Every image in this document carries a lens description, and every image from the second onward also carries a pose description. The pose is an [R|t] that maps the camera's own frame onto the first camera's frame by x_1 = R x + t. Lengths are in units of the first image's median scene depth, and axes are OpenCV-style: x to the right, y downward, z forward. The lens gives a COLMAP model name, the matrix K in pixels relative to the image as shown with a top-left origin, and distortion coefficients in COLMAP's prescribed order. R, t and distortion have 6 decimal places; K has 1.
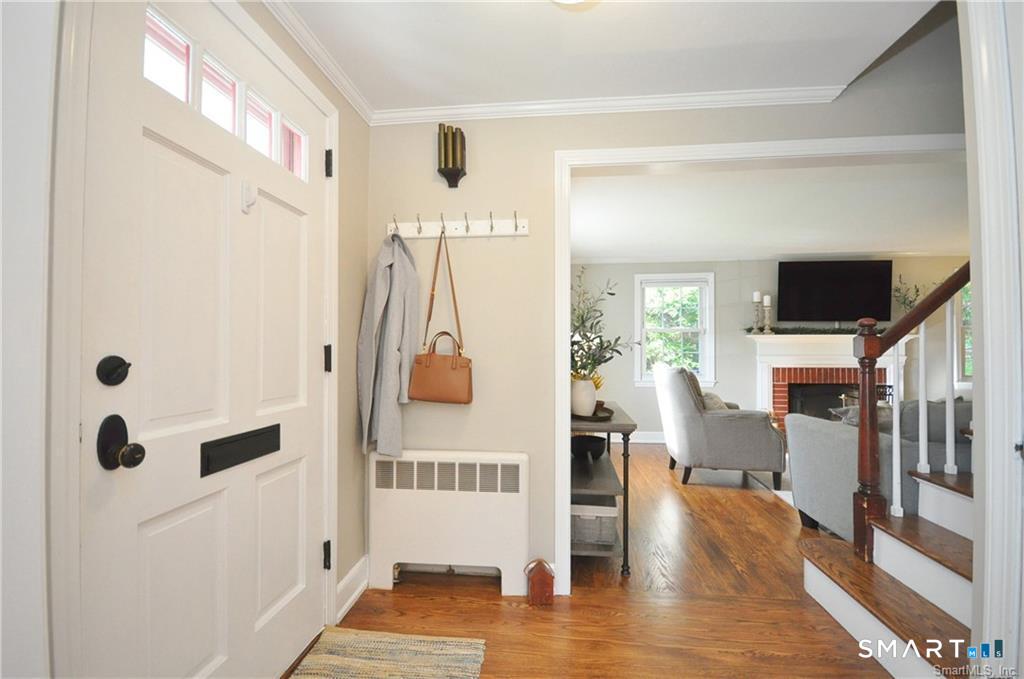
lens RADIAL K [[452.7, 0, 505.4], [0, 452.7, 344.4], [0, 0, 1]] dist [-0.000114, -0.001904]
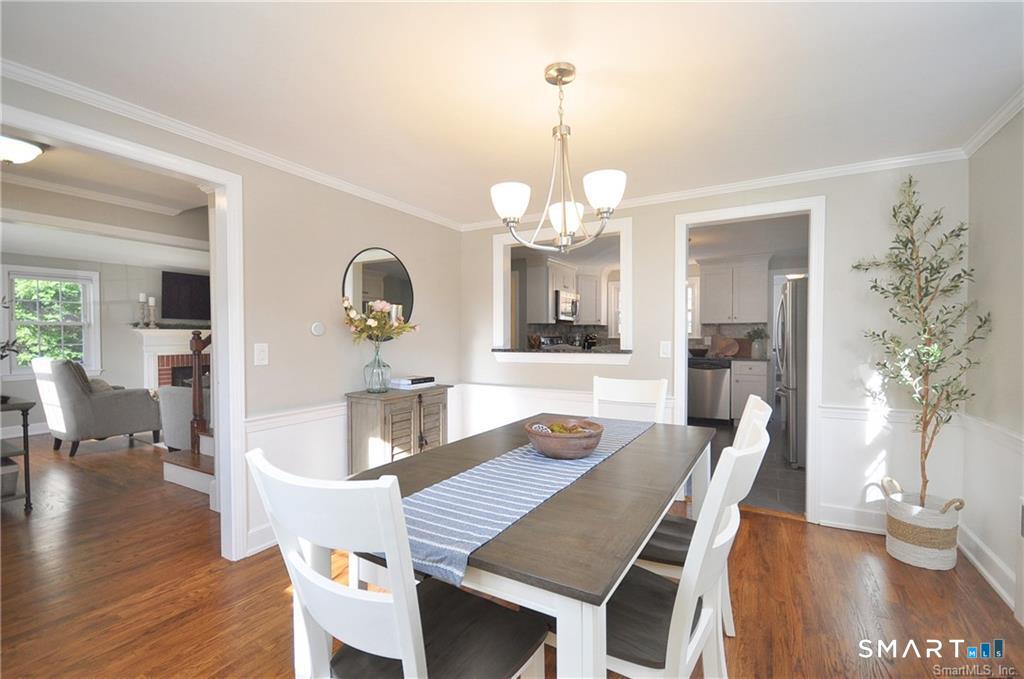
lens RADIAL K [[452.7, 0, 508.1], [0, 452.7, 347.9], [0, 0, 1]] dist [-0.000114, -0.001904]
pose [[0.394355, -0.024607, 0.918629, -0.171813], [-0.012954, 0.999393, 0.032331, -0.022549], [-0.918867, -0.024650, 0.393797, -0.375403]]
